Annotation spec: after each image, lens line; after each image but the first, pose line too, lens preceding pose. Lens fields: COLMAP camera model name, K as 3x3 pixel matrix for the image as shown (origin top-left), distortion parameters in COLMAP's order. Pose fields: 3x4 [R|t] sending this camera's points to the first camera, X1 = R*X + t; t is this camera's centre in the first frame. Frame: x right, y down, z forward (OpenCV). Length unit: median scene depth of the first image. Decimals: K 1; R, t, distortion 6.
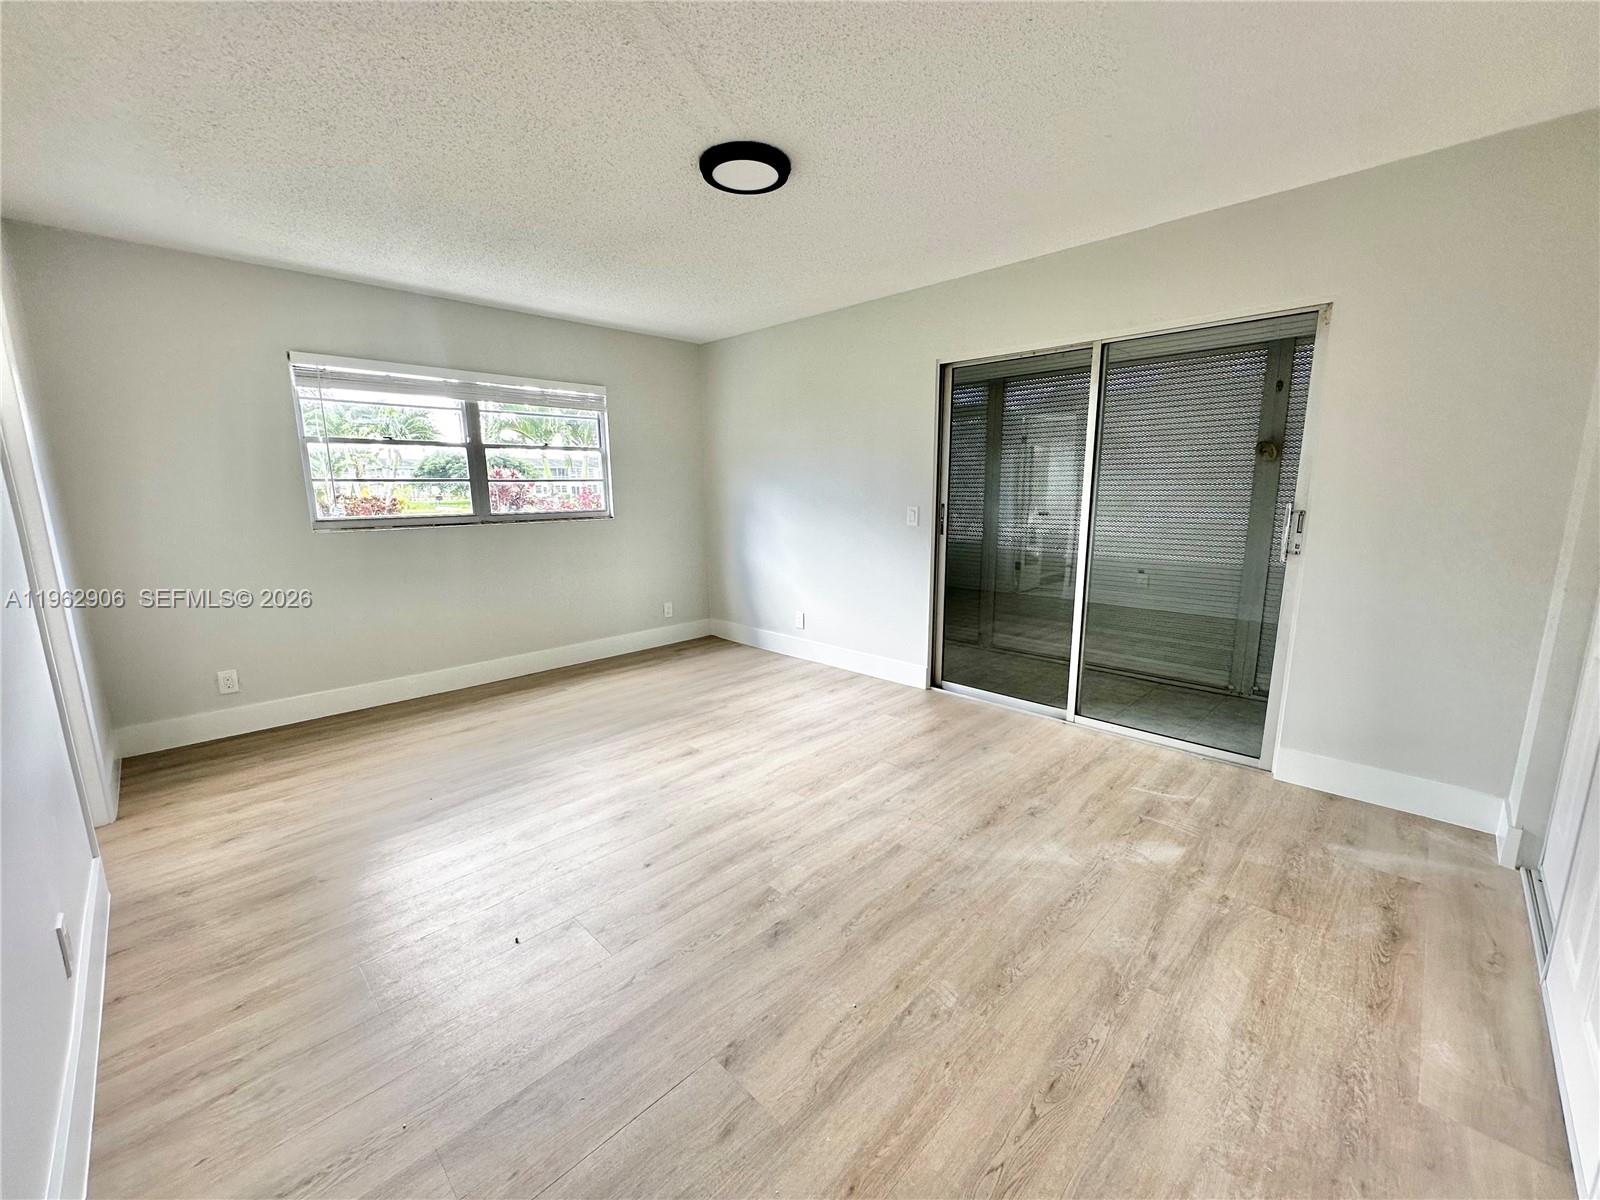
lens RADIAL K [[628.4, 0, 800.0], [0, 628.4, 600.0], [0, 0, 1]] dist [-0.001412, -0.000276]
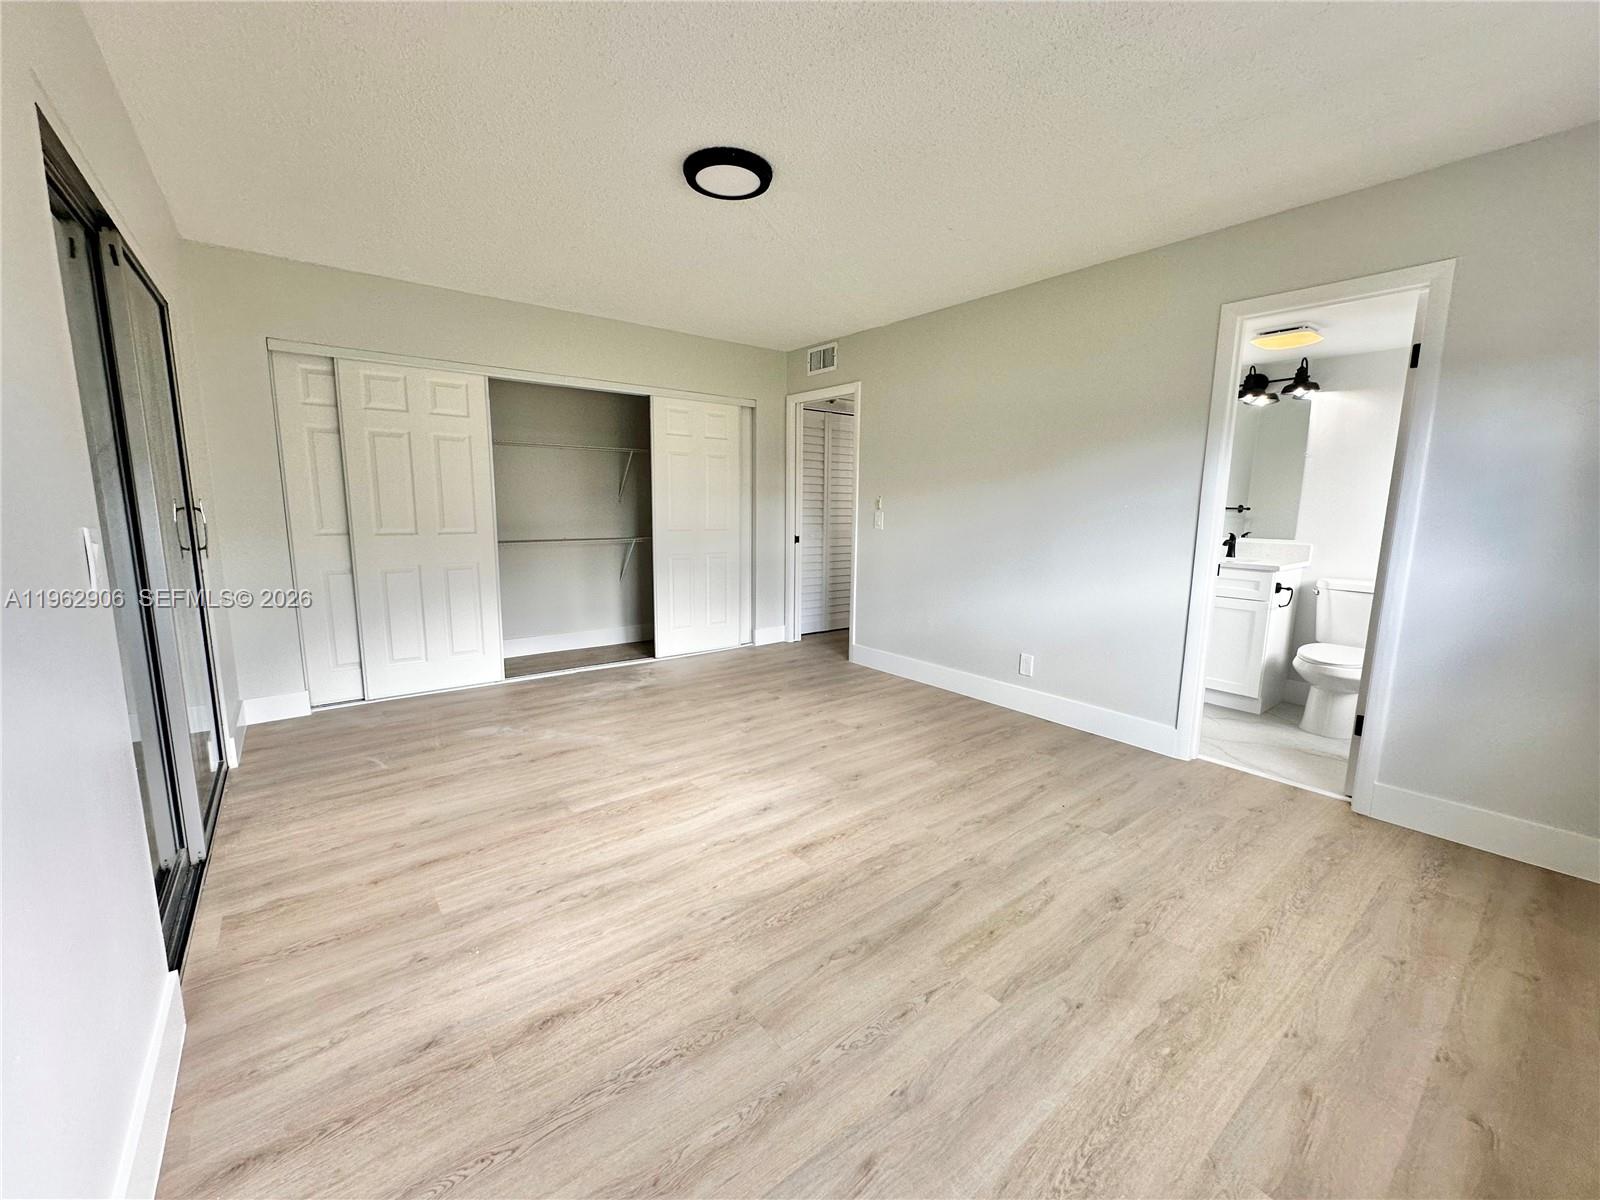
lens RADIAL K [[628.4, 0, 800.0], [0, 628.4, 600.0], [0, 0, 1]] dist [-0.001412, -0.000276]
pose [[-0.992246, -0.023637, 0.122020, -0.308200], [0.017575, 0.945201, 0.326016, -0.324987], [-0.123040, 0.325632, -0.937457, 1.955427]]
